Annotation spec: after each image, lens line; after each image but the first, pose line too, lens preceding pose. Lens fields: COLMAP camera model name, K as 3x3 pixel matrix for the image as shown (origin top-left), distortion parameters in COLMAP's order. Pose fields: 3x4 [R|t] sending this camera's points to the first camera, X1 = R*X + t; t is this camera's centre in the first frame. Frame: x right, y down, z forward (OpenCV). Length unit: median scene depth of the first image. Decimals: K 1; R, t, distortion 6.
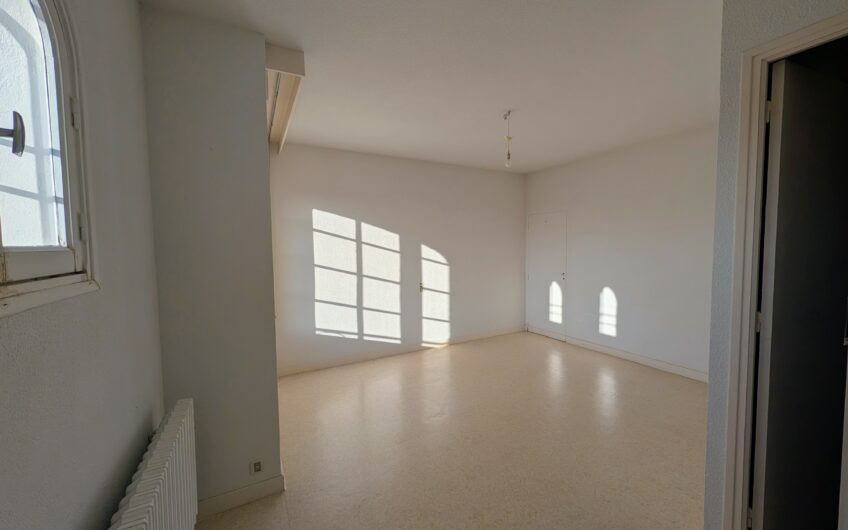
lens RADIAL K [[324.1, 0, 427.7], [0, 324.1, 263.9], [0, 0, 1]] dist [-0.002045, -0.000420]
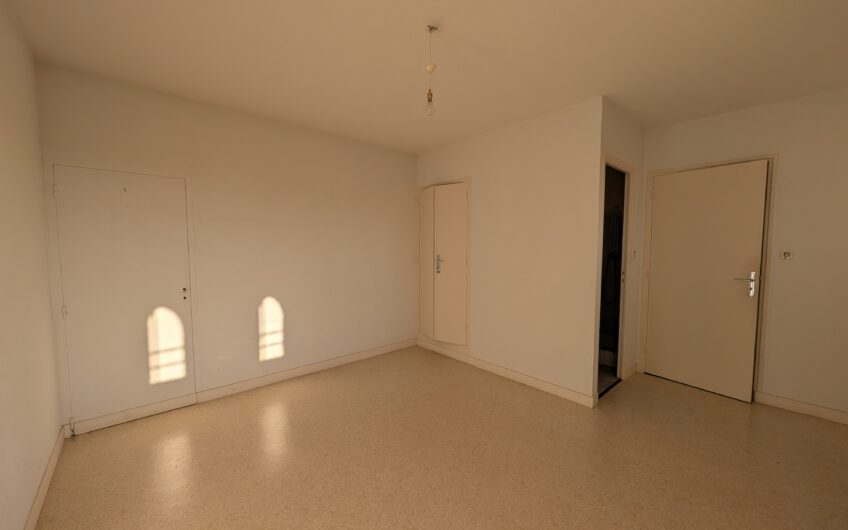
lens RADIAL K [[324.1, 0, 427.7], [0, 324.1, 263.9], [0, 0, 1]] dist [-0.002045, -0.000420]
pose [[-0.237541, -0.004684, 0.971366, -0.274762], [0.072797, 0.997090, 0.022610, 0.002991], [-0.968646, 0.076083, -0.236509, 0.783430]]
